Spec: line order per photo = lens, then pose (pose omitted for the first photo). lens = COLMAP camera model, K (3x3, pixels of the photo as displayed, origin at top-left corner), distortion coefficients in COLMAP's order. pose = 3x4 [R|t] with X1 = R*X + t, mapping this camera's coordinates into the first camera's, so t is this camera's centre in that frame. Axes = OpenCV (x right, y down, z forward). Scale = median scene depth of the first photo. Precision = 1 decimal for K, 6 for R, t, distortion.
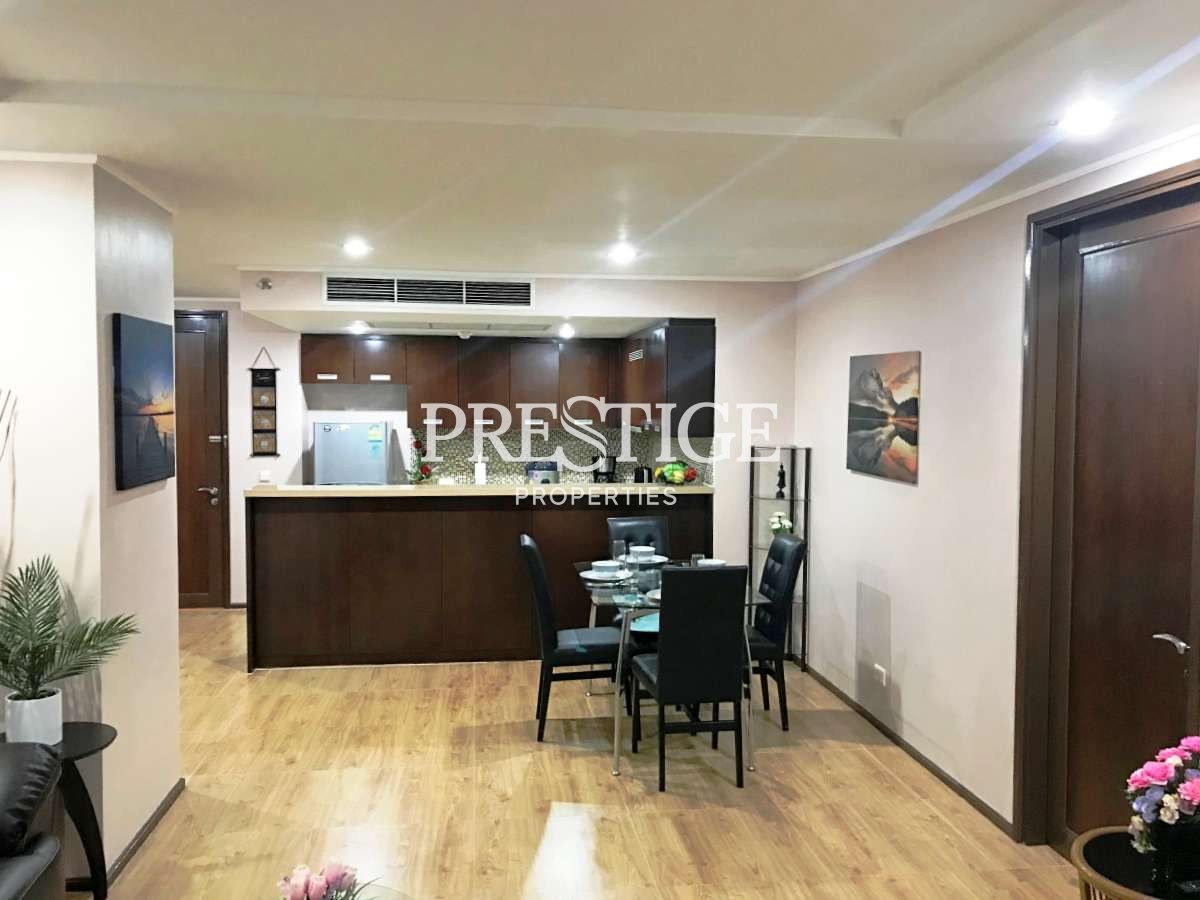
lens RADIAL K [[979.9, 0, 600.7], [0, 979.9, 449.6], [0, 0, 1]] dist [0.035443, -0.043031]
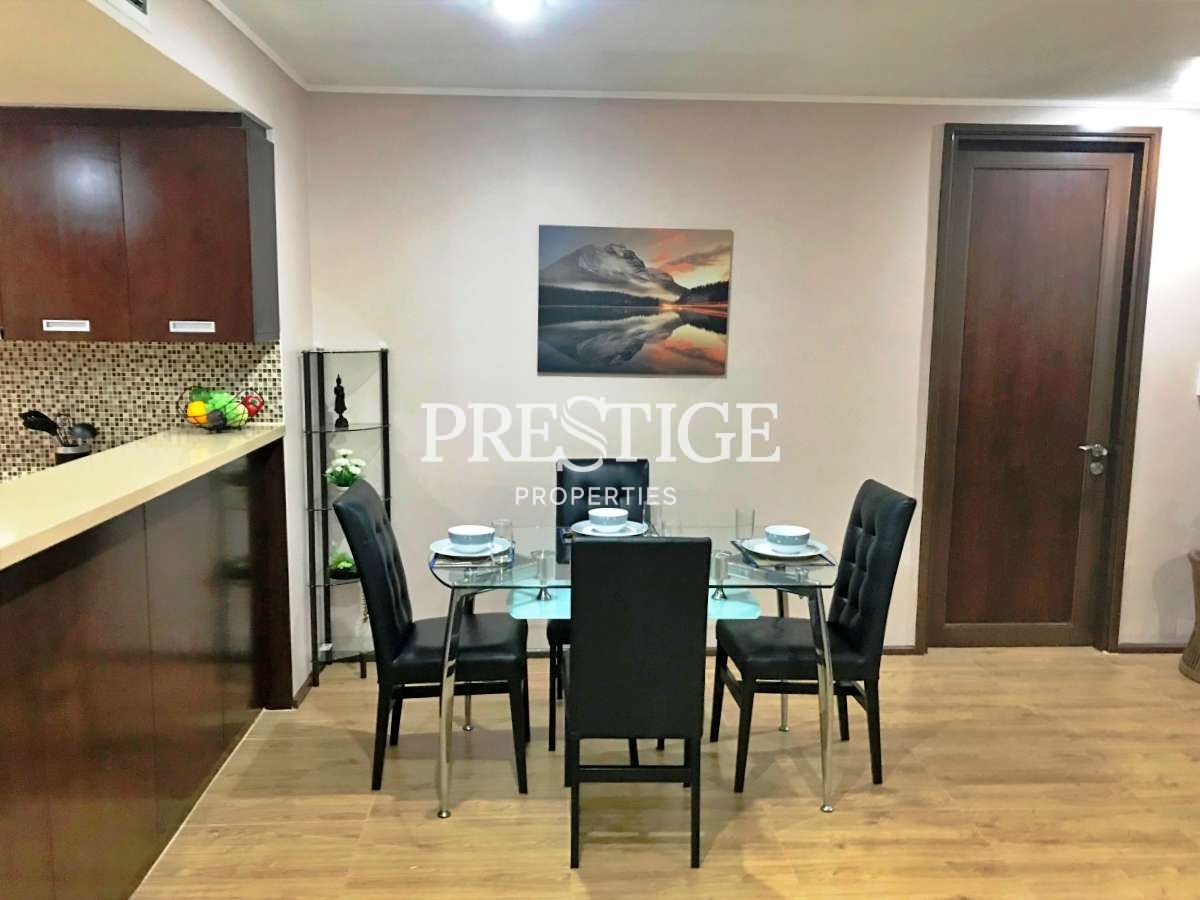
lens RADIAL K [[979.9, 0, 600.1], [0, 979.9, 451.4], [0, 0, 1]] dist [0.035443, -0.043031]
pose [[0.072268, -0.121876, 0.989911, -0.618608], [0.041170, 0.992025, 0.119130, -0.009196], [-0.996535, 0.032145, 0.076709, 1.040516]]
